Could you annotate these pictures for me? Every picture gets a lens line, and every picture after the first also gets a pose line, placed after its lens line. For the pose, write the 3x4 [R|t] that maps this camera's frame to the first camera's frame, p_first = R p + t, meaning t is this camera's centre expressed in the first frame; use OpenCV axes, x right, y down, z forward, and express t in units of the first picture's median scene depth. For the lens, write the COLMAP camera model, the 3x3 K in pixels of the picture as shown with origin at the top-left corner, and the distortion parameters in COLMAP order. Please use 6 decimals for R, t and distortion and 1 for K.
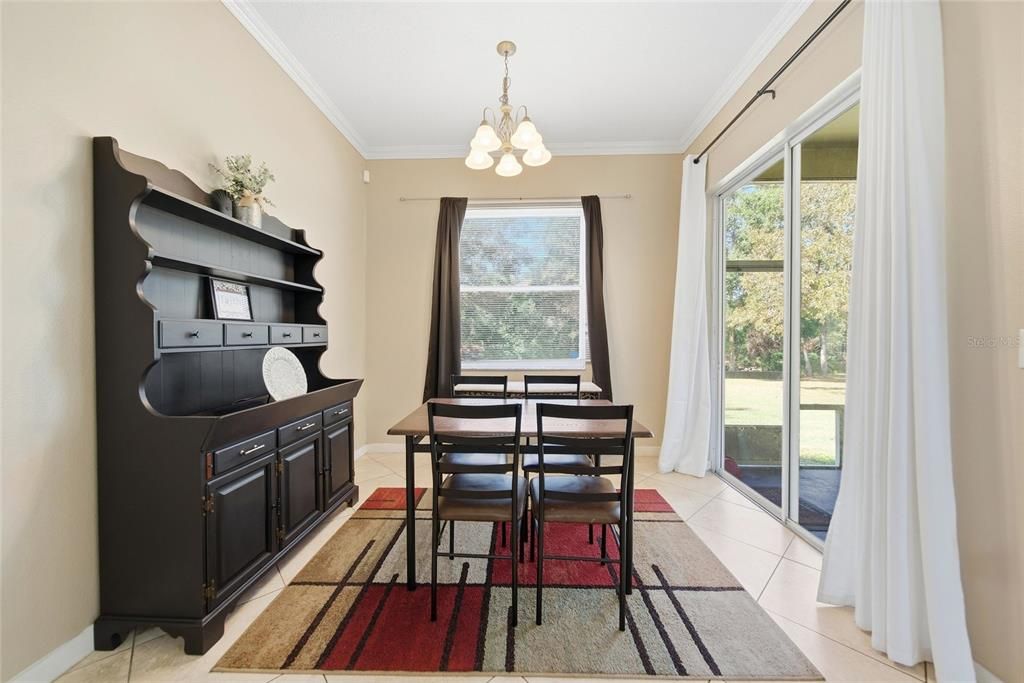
lens RADIAL K [[366.3, 0, 512.7], [0, 366.3, 340.1], [0, 0, 1]] dist [-0.001419, -0.000282]
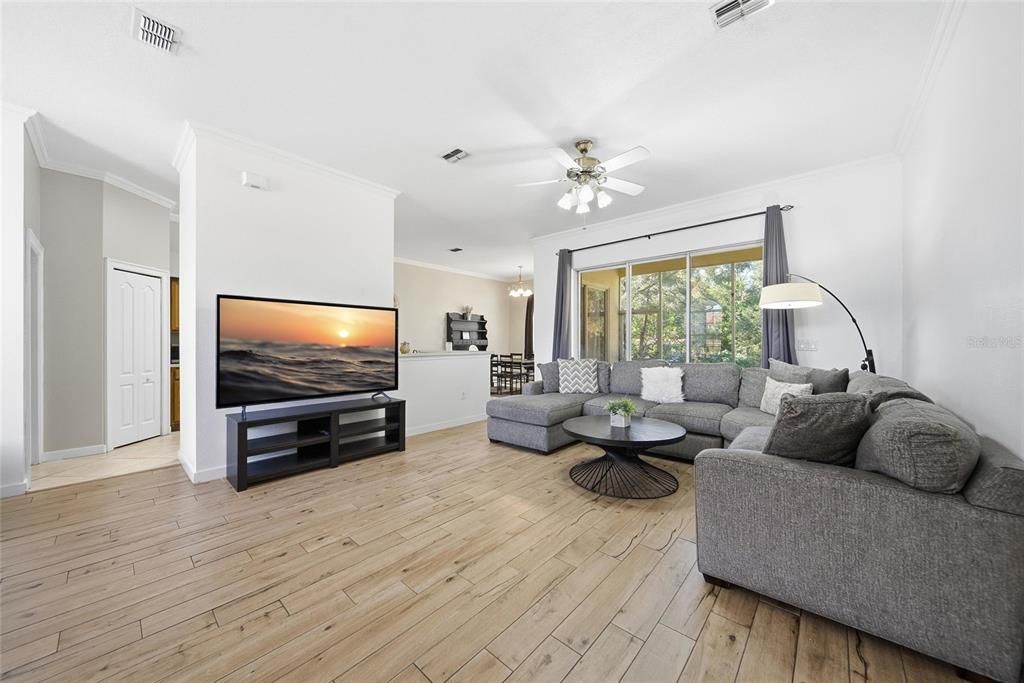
lens RADIAL K [[366.3, 0, 512.7], [0, 366.3, 340.1], [0, 0, 1]] dist [-0.001419, -0.000282]
pose [[0.773587, -0.011106, -0.633593, 2.280725], [-0.001185, 0.999819, -0.018972, 0.035451], [0.633689, 0.015427, 0.773434, -1.932863]]
